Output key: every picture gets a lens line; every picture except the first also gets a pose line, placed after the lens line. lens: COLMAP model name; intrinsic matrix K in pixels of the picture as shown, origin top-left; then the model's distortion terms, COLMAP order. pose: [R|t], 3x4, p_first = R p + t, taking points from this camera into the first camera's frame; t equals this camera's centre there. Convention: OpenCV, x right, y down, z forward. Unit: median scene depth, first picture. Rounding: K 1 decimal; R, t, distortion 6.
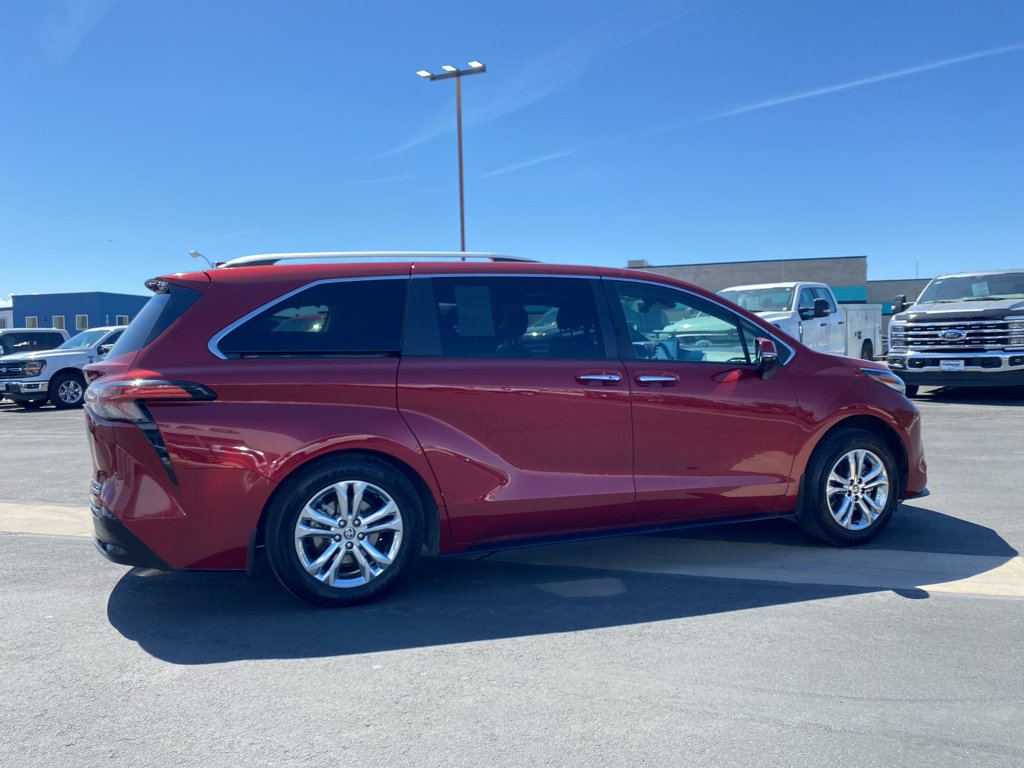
lens RADIAL K [[787.3, 0, 519.2], [0, 787.3, 384.5], [0, 0, 1]] dist [0.025865, -0.036783]
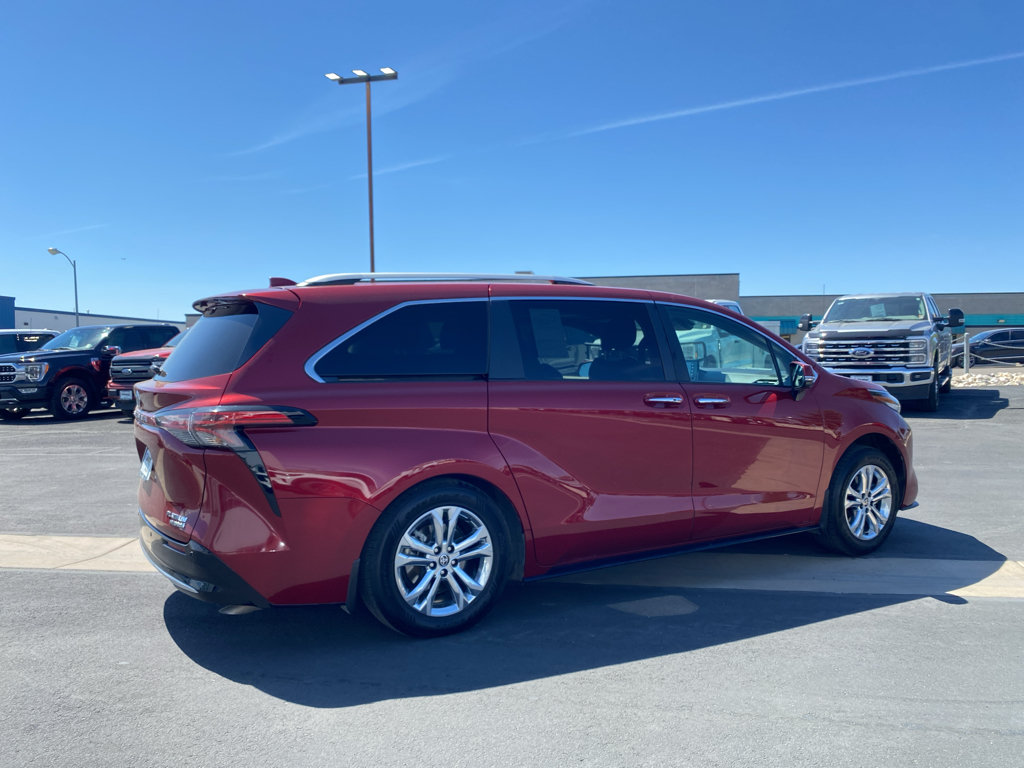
lens RADIAL K [[787.3, 0, 520.5], [0, 787.3, 379.6], [0, 0, 1]] dist [0.025865, -0.036783]
pose [[0.986557, 0.005713, 0.163318, -0.248131], [-0.003198, 0.999872, -0.015656, -0.018299], [-0.163386, 0.014923, 0.986449, 0.013473]]
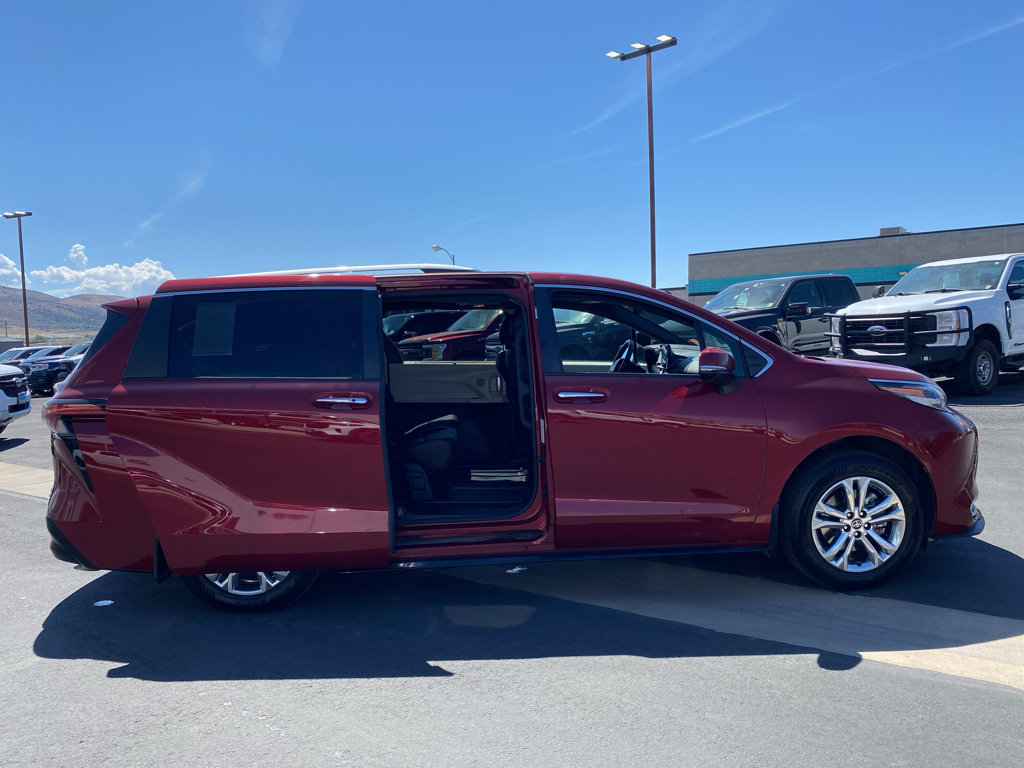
lens RADIAL K [[787.3, 0, 516.3], [0, 787.3, 385.8], [0, 0, 1]] dist [0.025865, -0.036783]
pose [[0.948002, 0.005262, -0.318221, 0.401798], [0.003215, 0.999654, 0.026109, -0.042418], [0.318248, -0.025774, 0.947657, 0.107696]]
